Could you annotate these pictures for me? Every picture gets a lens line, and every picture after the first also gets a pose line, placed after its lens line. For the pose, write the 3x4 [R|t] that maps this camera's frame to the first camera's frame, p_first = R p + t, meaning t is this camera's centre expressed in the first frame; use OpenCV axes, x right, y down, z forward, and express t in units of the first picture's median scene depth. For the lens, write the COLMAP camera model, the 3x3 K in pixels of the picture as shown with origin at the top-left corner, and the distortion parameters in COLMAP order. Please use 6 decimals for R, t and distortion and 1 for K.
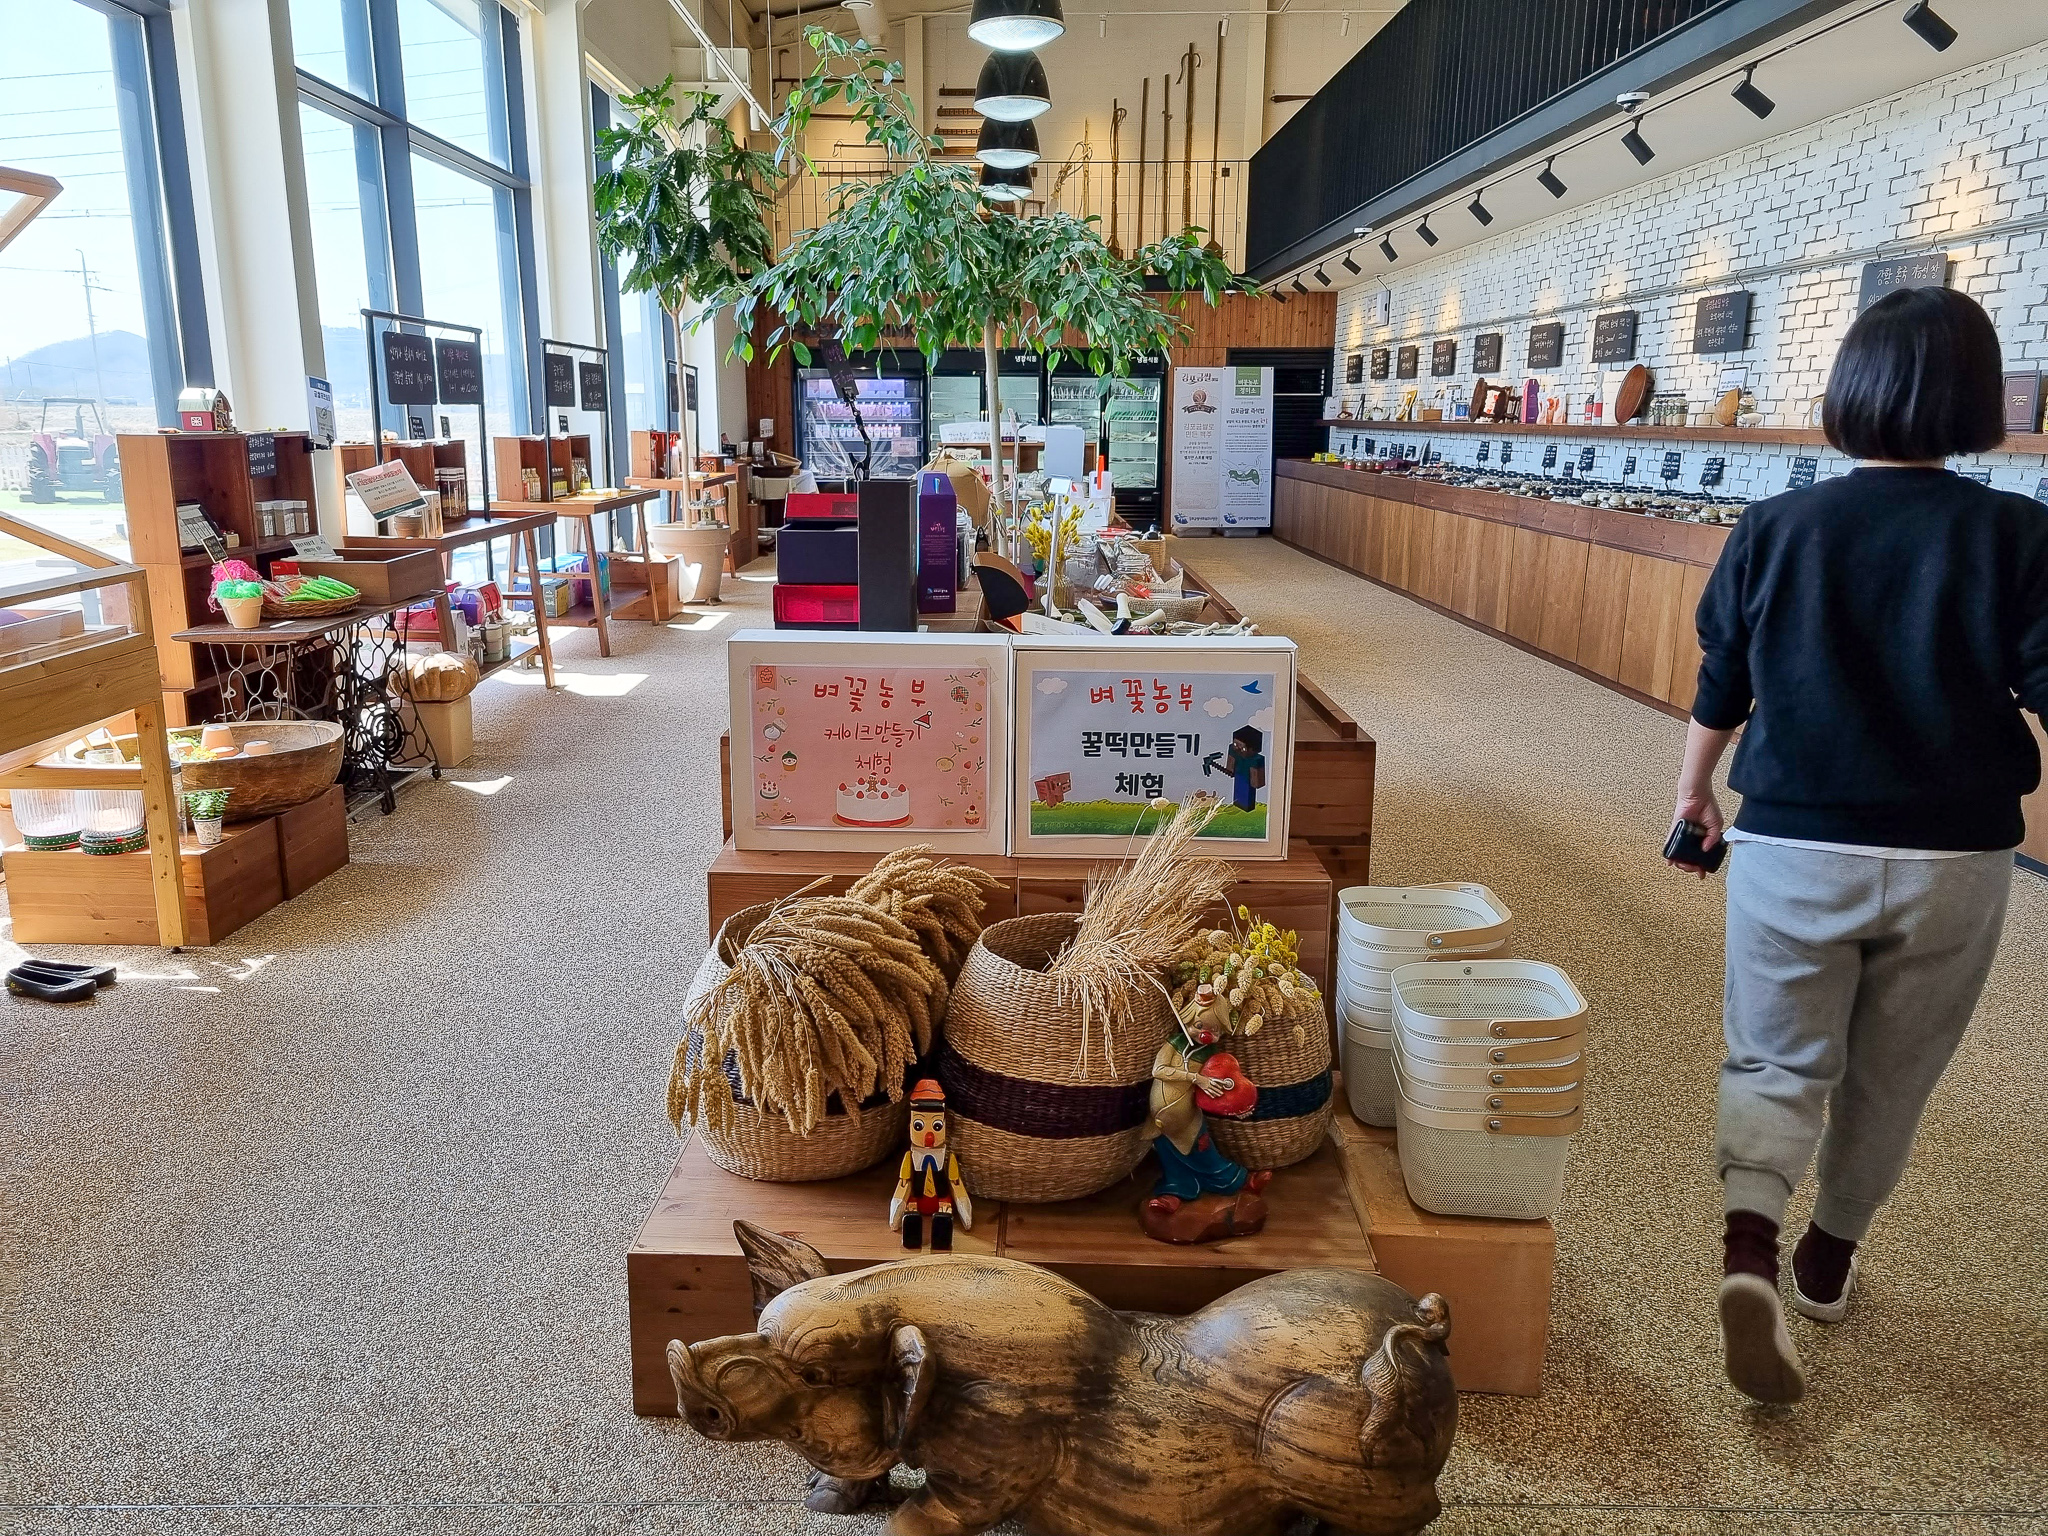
lens RADIAL K [[1505.9, 0, 1014.2], [0, 1505.9, 767.0], [0, 0, 1]] dist [0.029241, -0.005679]
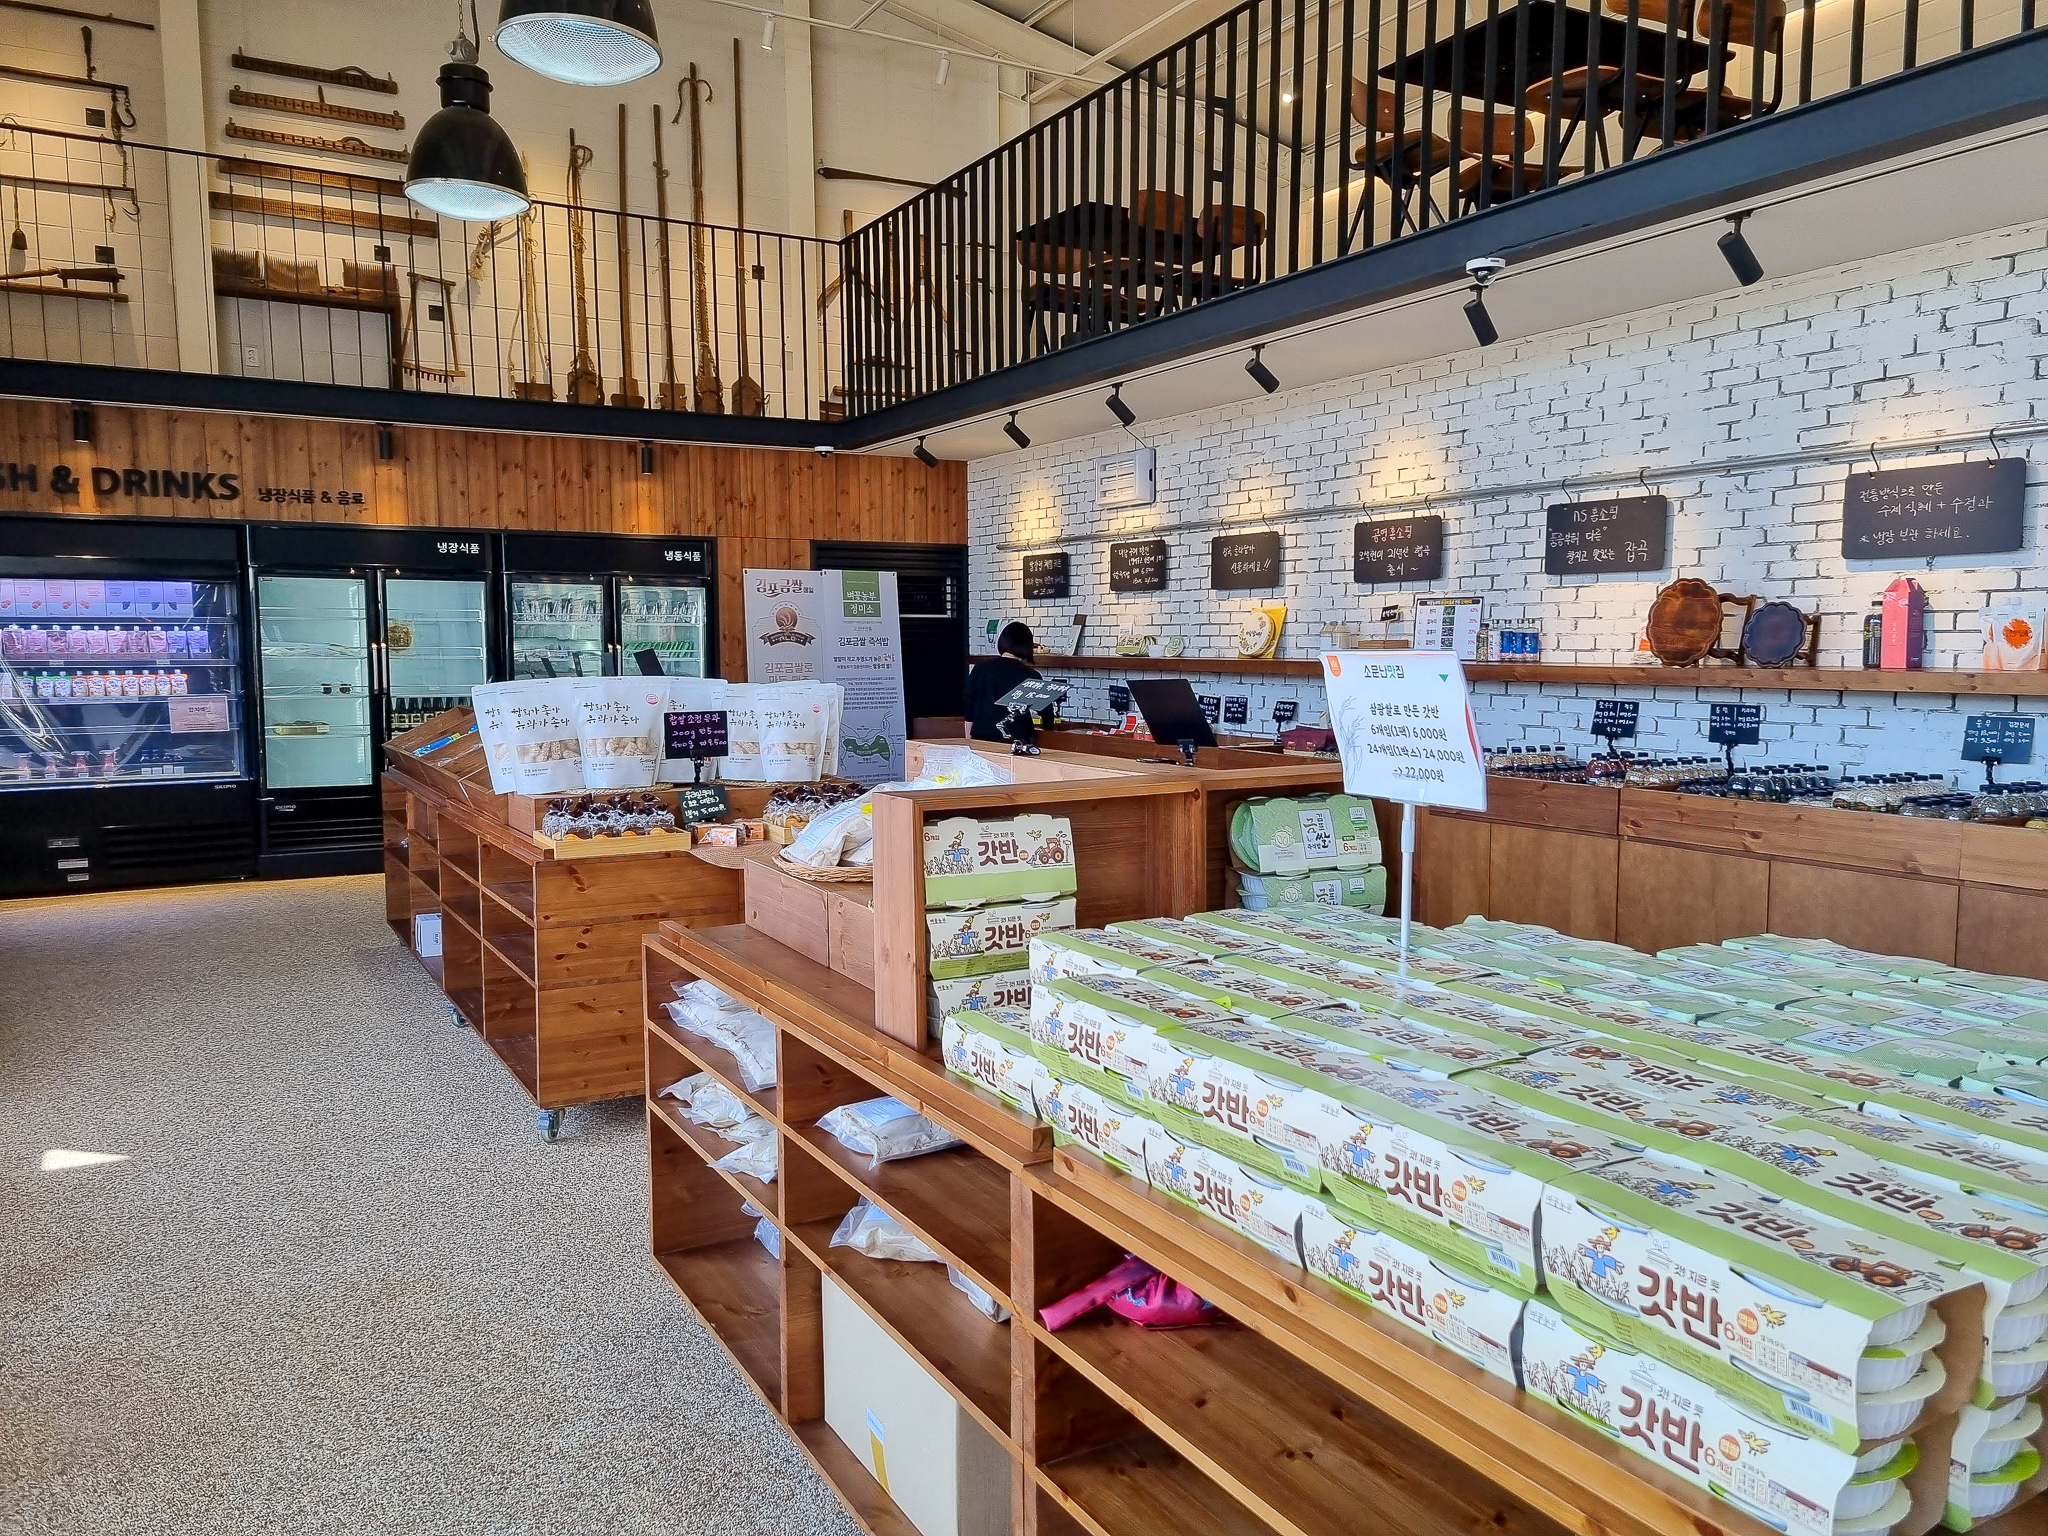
lens RADIAL K [[1505.9, 0, 1031.3], [0, 1505.9, 782.0], [0, 0, 1]] dist [0.029241, -0.005679]
pose [[0.860565, -0.052292, 0.506650, -0.095693], [0.120935, 0.987248, -0.103516, -0.108299], [-0.494776, 0.150354, 0.855915, 0.452850]]
